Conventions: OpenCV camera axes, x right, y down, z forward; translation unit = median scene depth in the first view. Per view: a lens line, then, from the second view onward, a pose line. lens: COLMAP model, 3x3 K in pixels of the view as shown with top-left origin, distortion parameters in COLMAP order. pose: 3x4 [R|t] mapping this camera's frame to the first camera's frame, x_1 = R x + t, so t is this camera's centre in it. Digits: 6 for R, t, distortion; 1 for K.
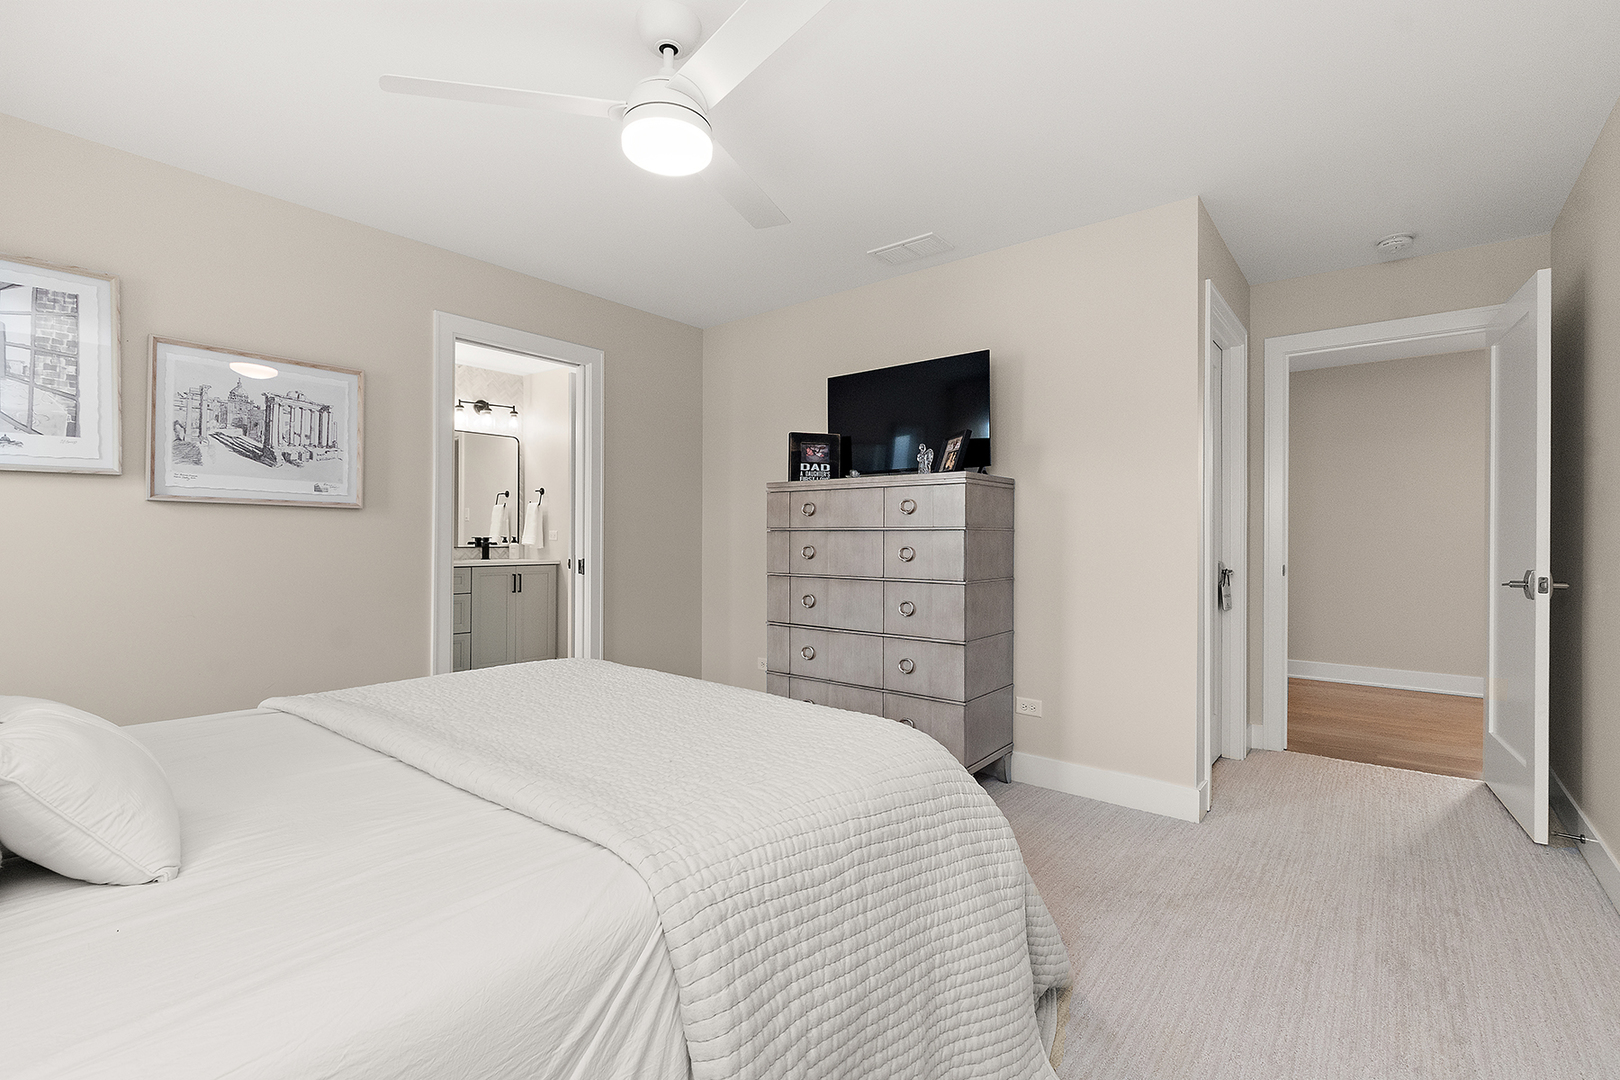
lens RADIAL K [[724.3, 0, 813.7], [0, 724.3, 538.5], [0, 0, 1]] dist [-0.000695, 0.000046]
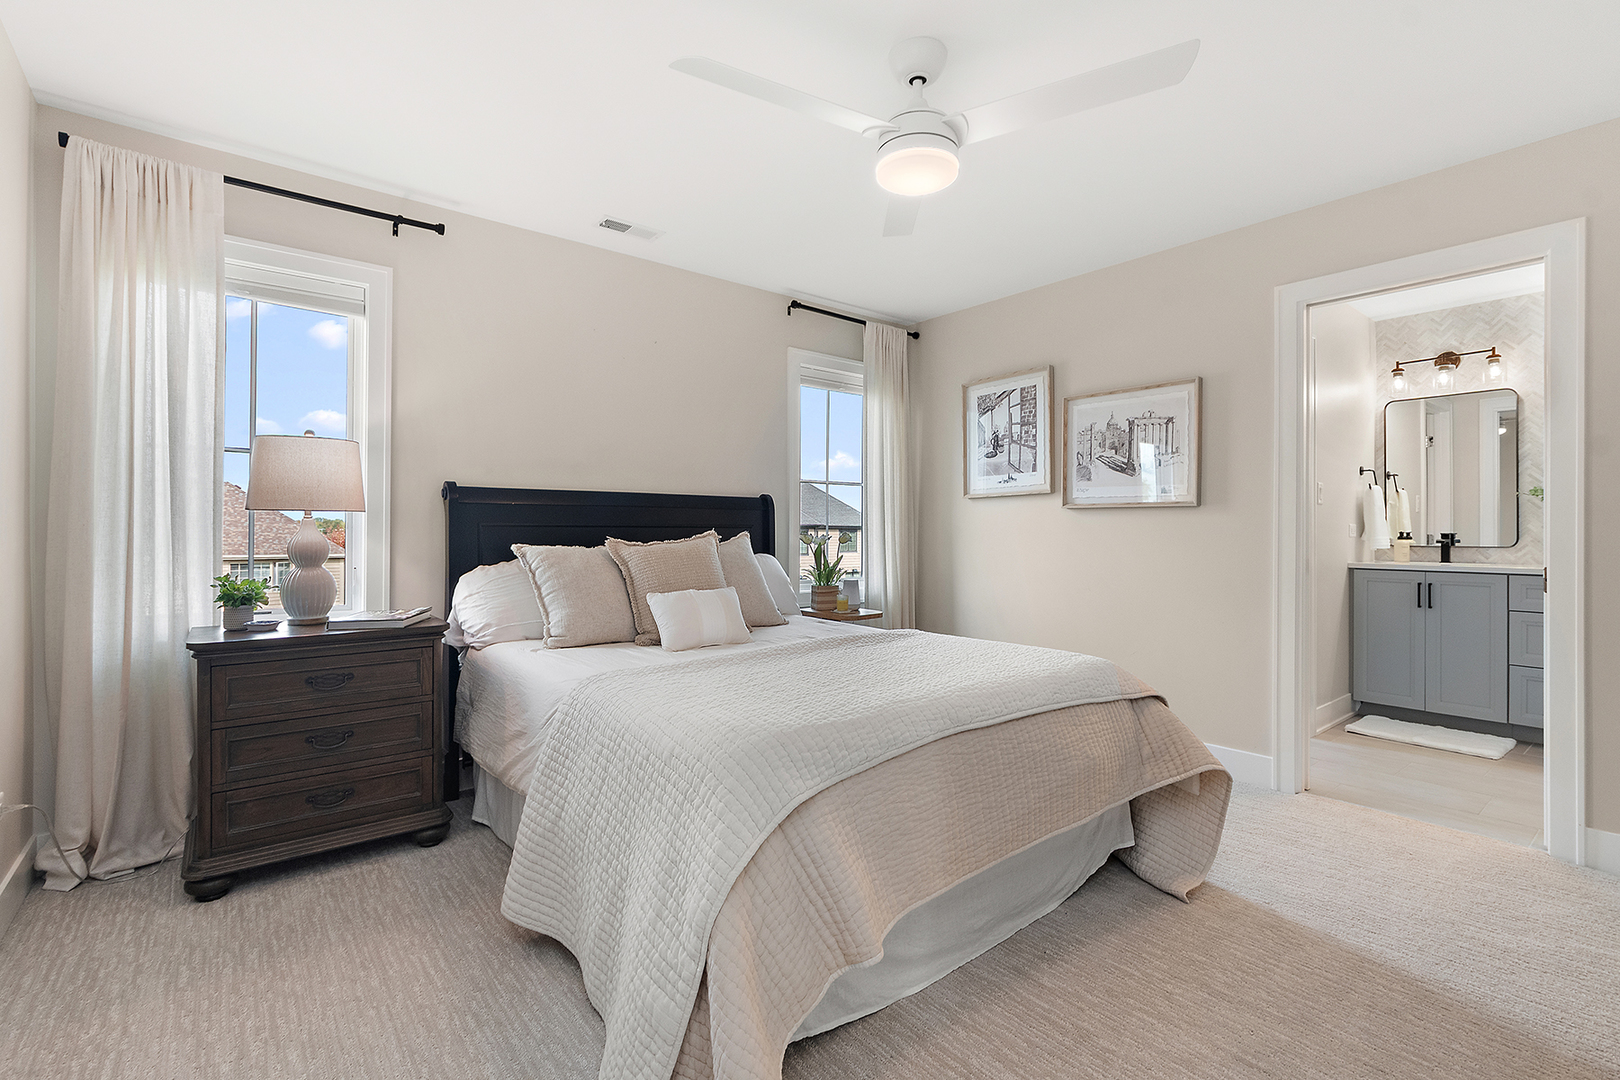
lens RADIAL K [[724.3, 0, 817.3], [0, 724.3, 531.8], [0, 0, 1]] dist [-0.000695, 0.000046]
pose [[-0.188847, -0.009716, -0.981958, 0.603853], [-0.005818, 0.999945, -0.008775, 0.010652], [0.981989, 0.004056, -0.188893, 0.742336]]
